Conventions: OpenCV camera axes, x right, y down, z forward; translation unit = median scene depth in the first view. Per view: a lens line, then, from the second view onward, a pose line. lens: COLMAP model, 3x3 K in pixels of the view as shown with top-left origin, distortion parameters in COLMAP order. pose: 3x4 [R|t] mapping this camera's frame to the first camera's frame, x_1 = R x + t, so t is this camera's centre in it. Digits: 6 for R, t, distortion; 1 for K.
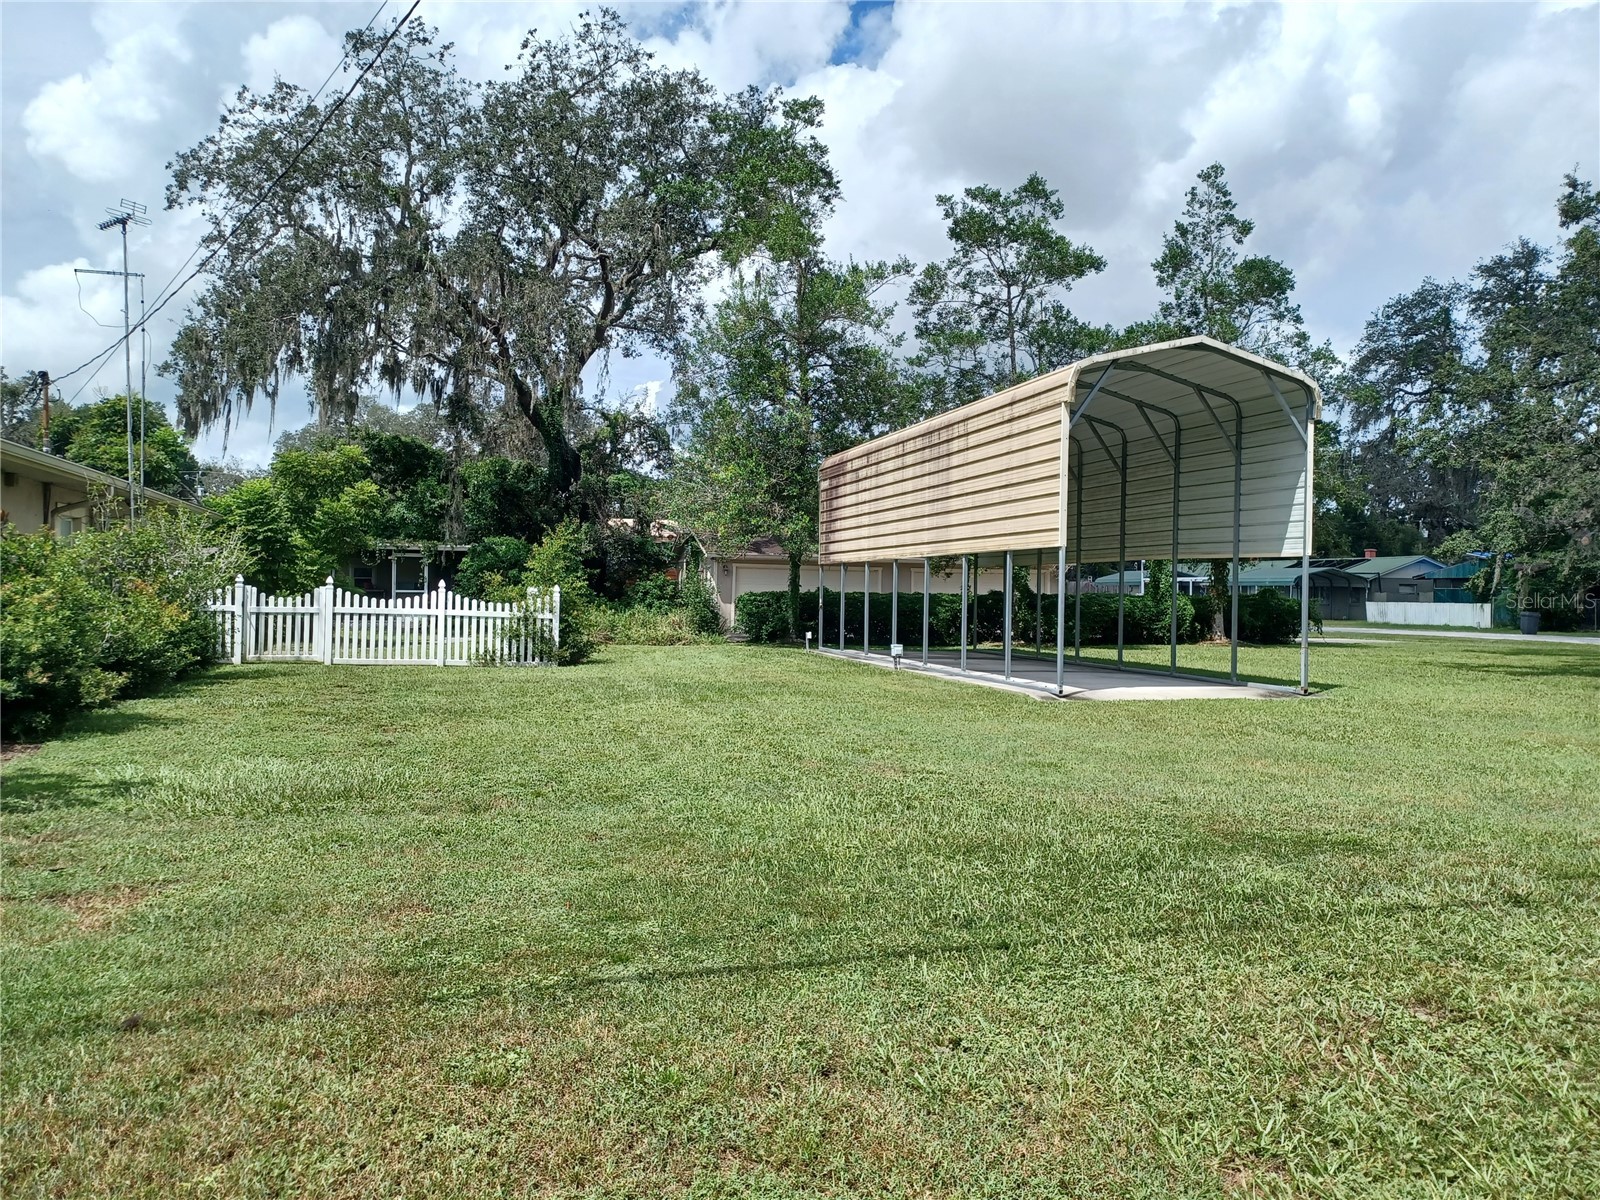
lens RADIAL K [[1162.6, 0, 803.4], [0, 1162.6, 596.5], [0, 0, 1]] dist [0.010263, 0.021578]
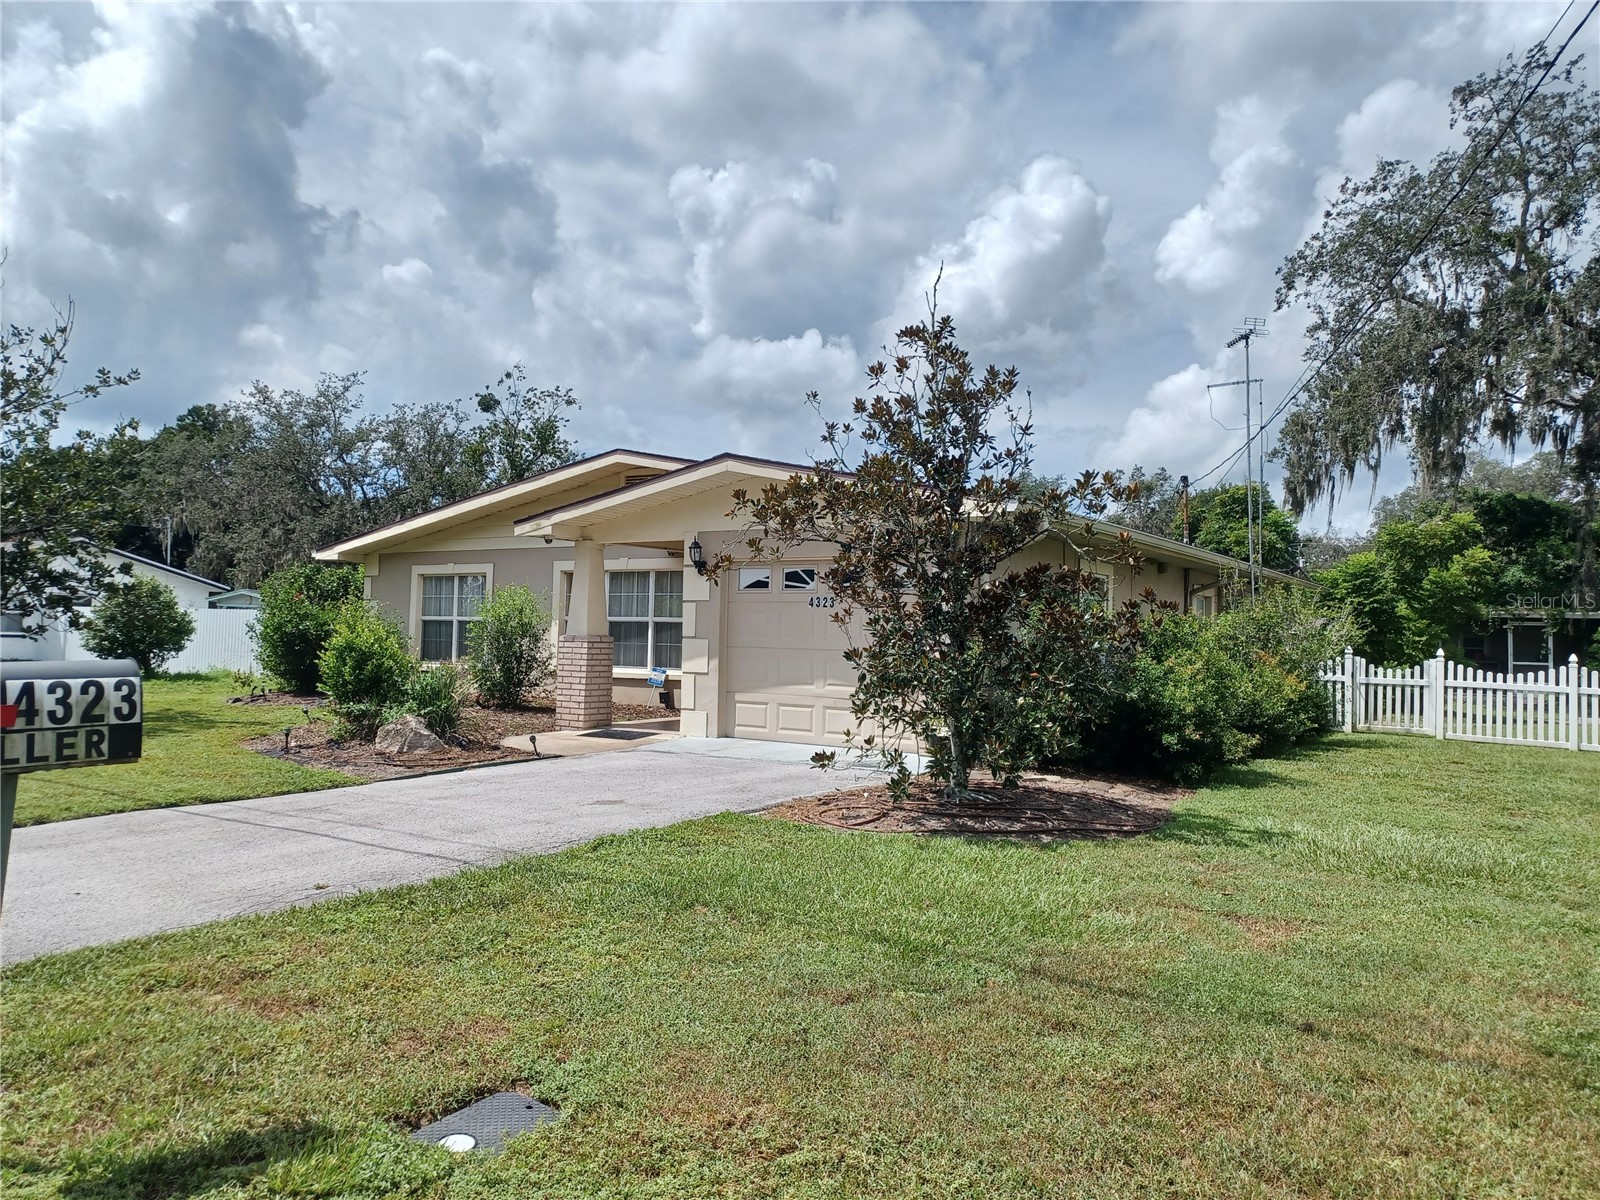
lens RADIAL K [[1162.6, 0, 788.3], [0, 1162.6, 591.1], [0, 0, 1]] dist [0.010263, 0.021578]
pose [[0.631767, -0.029010, -0.774615, 0.010507], [-0.018038, 0.998479, -0.052105, -0.004469], [0.774948, 0.046891, 0.630283, -0.047414]]
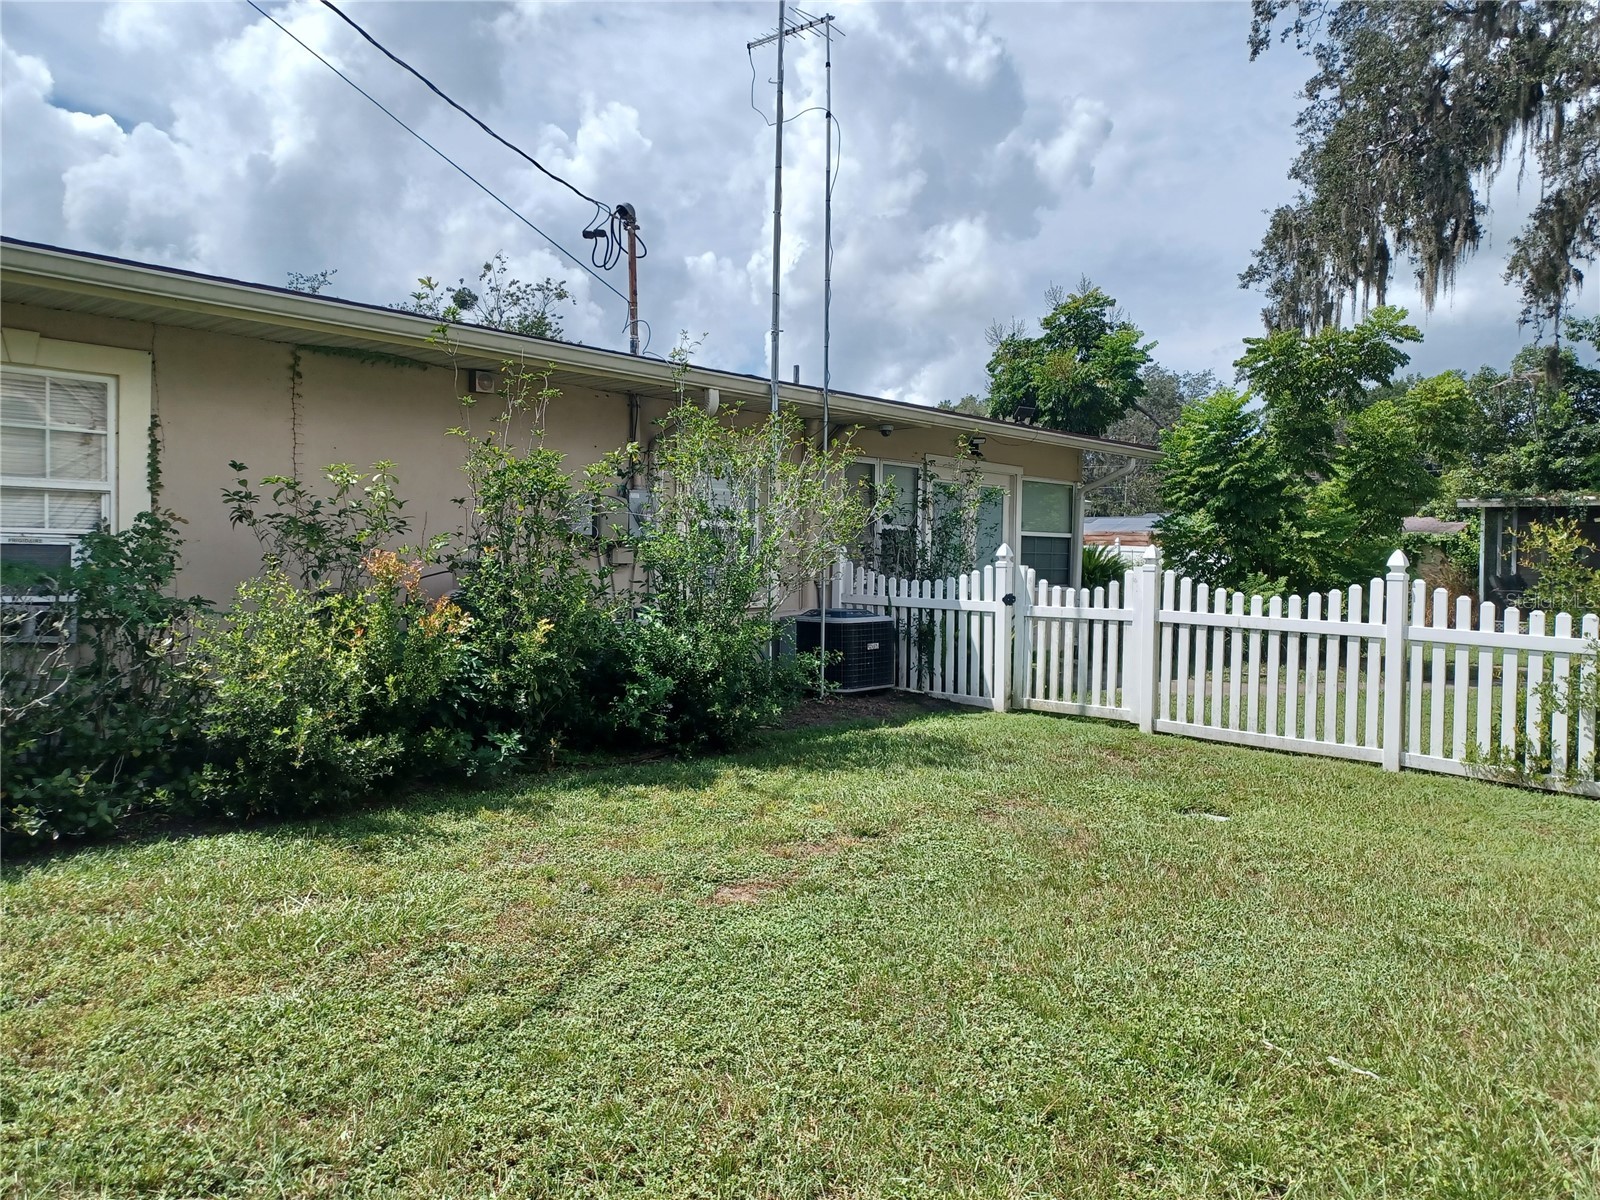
lens RADIAL K [[1162.6, 0, 817.8], [0, 1162.6, 600.0], [0, 0, 1]] dist [0.010263, 0.021578]
pose [[0.497889, 0.023710, -0.866917, -0.064238], [-0.024940, 0.999604, 0.013016, 0.002313], [0.866882, 0.015141, 0.498283, 0.629472]]
